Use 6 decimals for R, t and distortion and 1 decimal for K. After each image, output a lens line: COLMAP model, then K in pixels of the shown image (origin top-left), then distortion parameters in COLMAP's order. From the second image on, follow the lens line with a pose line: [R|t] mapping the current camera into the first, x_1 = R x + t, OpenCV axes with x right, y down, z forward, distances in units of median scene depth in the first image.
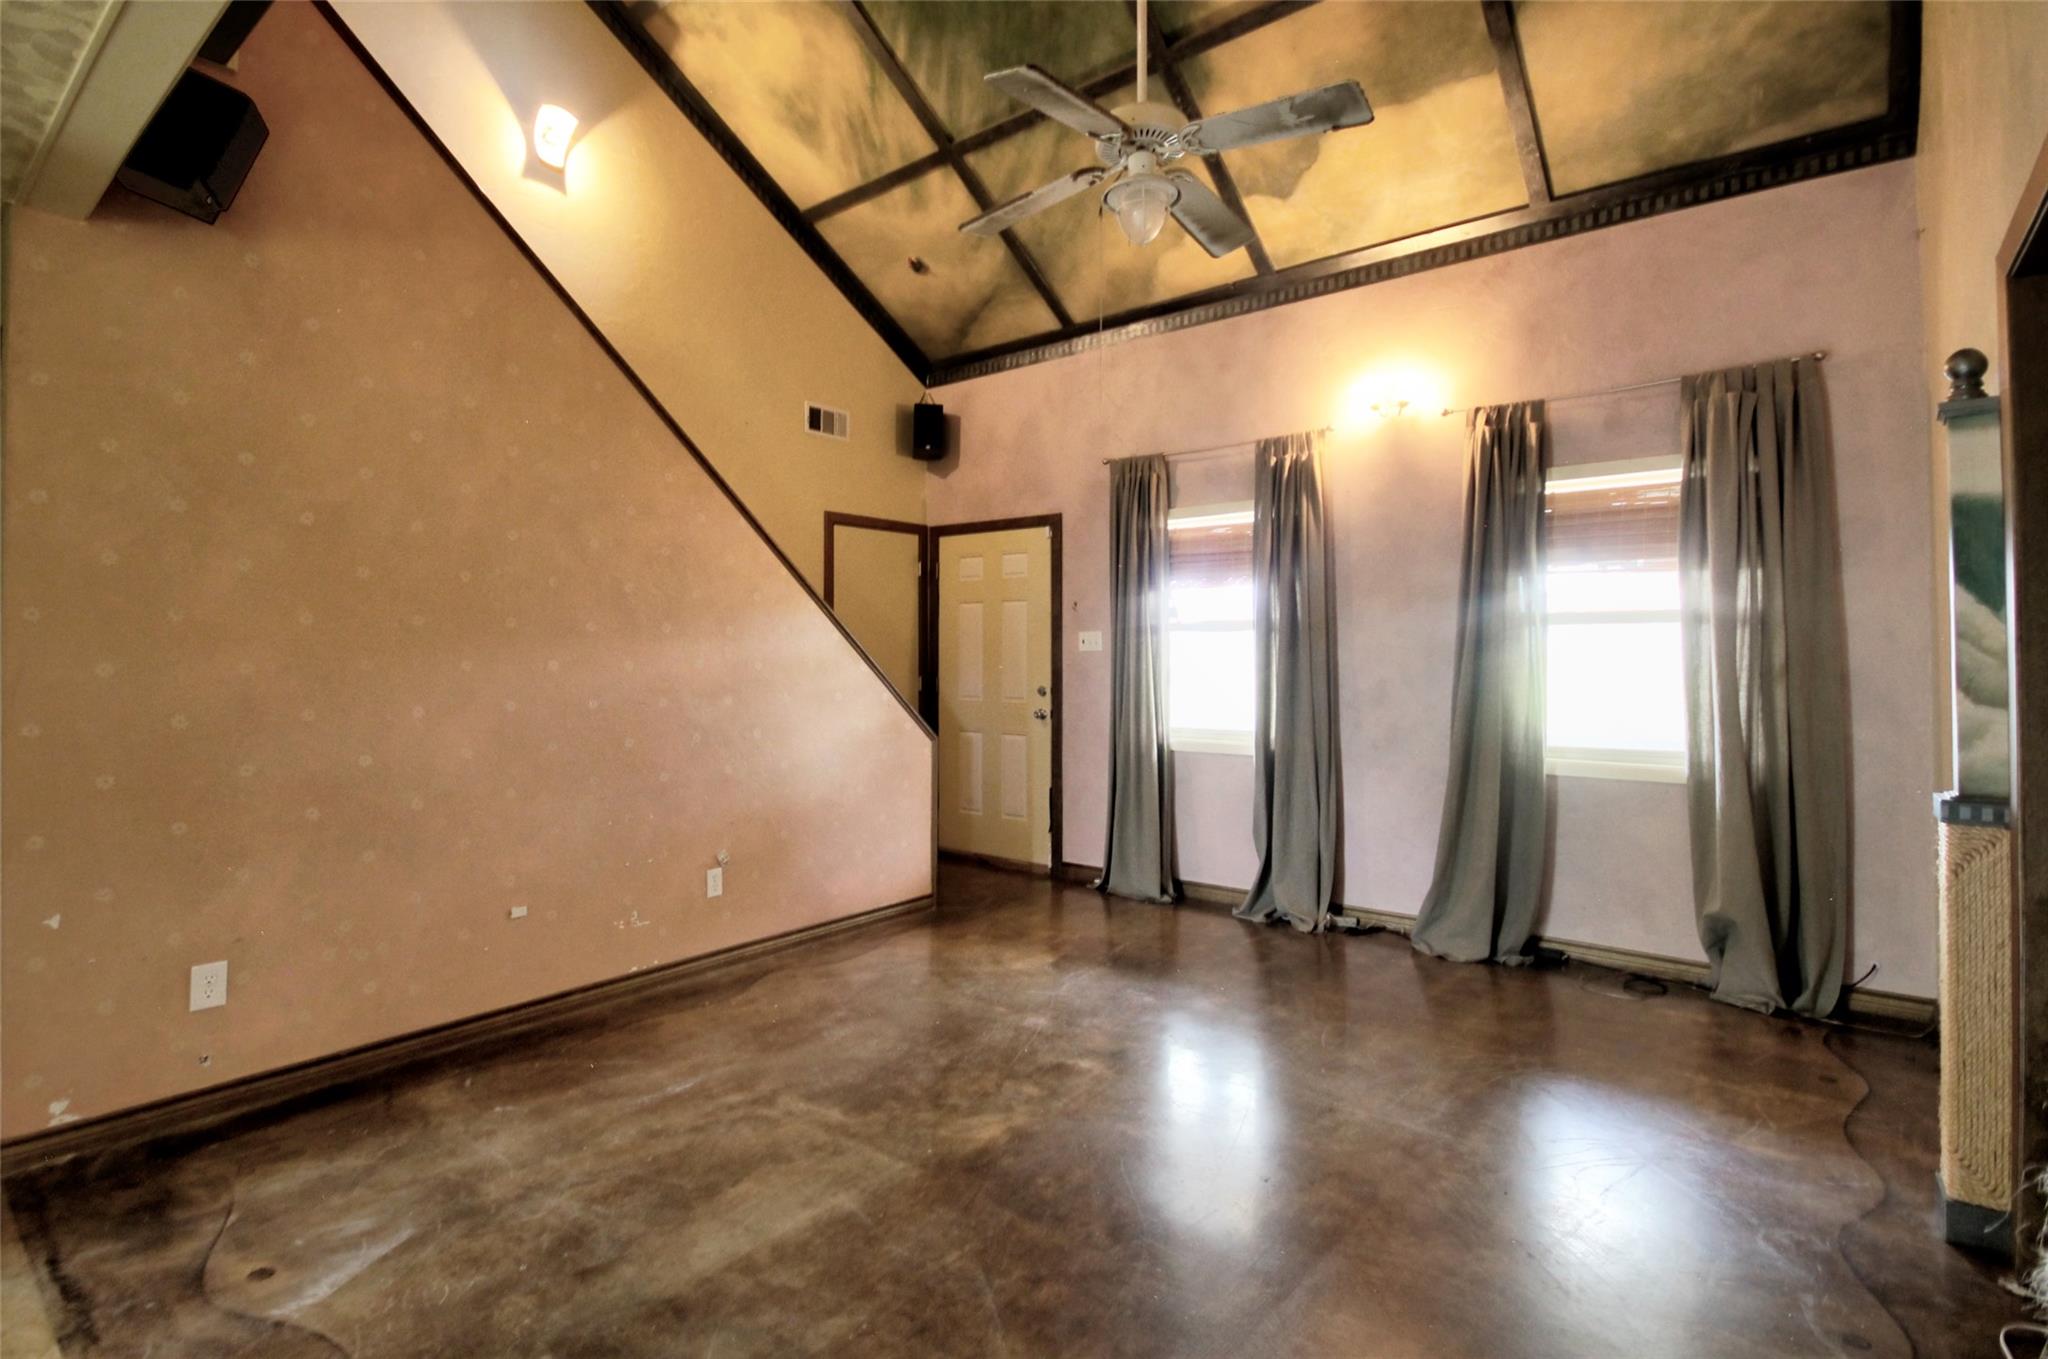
lens RADIAL K [[964.5, 0, 1056.6], [0, 964.5, 639.0], [0, 0, 1]] dist [-0.008901, 0.000338]
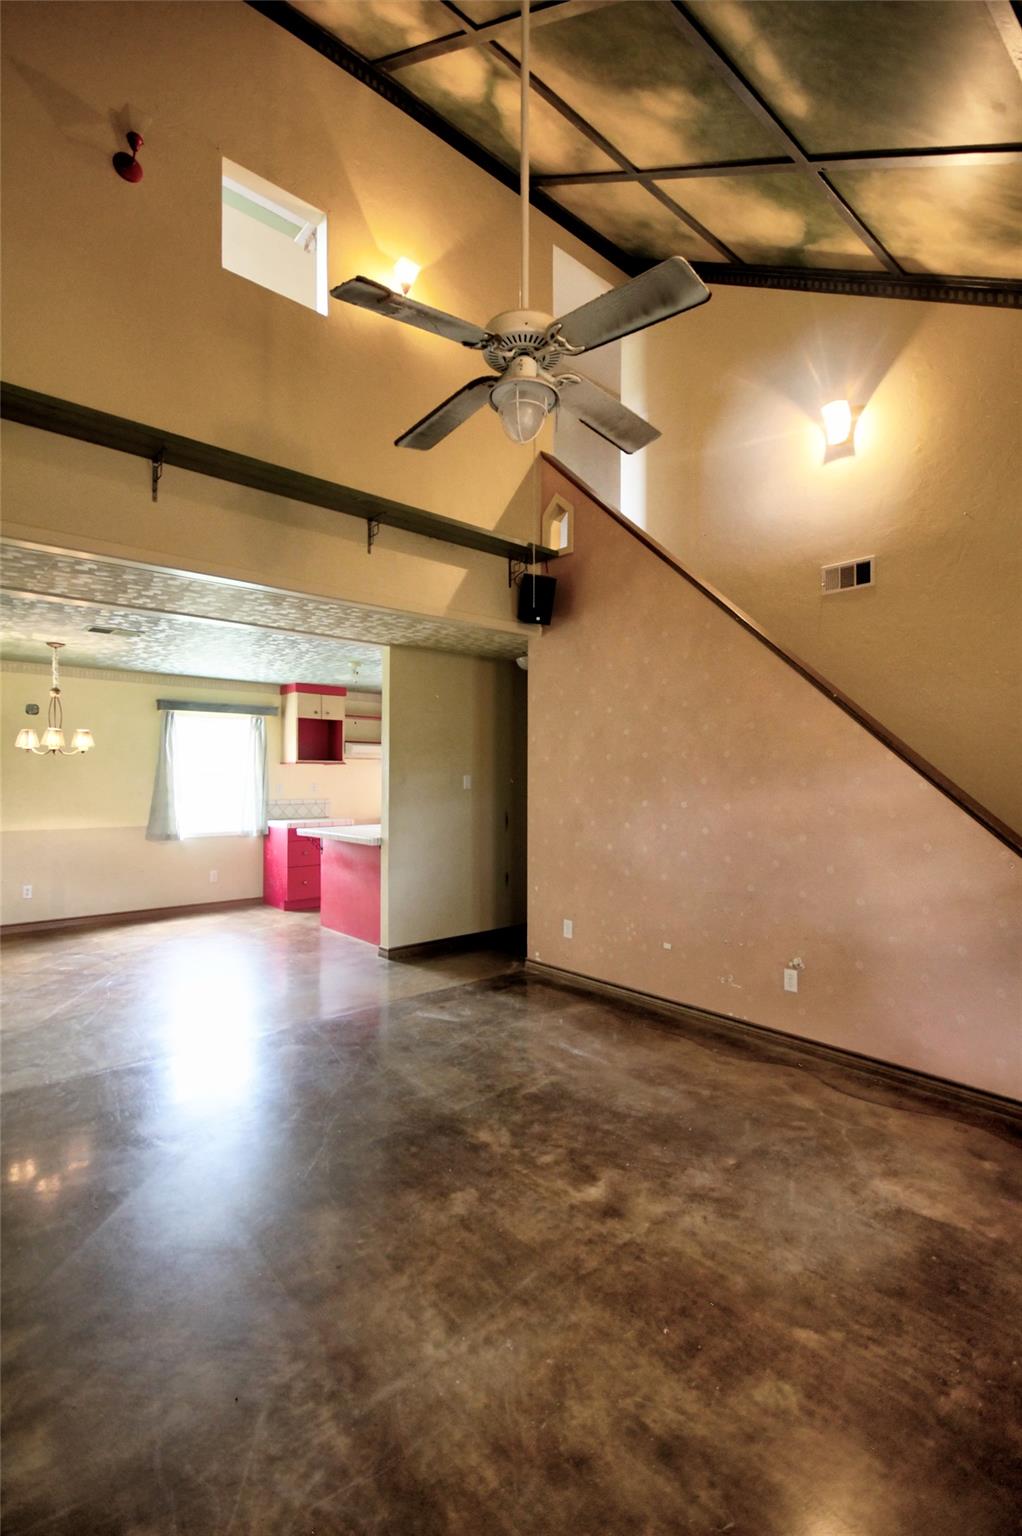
lens RADIAL K [[723.4, 0, 512.7], [0, 723.4, 773.5], [0, 0, 1]] dist [-0.008901, 0.000338]
pose [[-0.201745, -0.004205, -0.979429, 0.876179], [0.013267, 0.999887, -0.007026, -0.024908], [0.979348, -0.014412, -0.201666, 1.119760]]
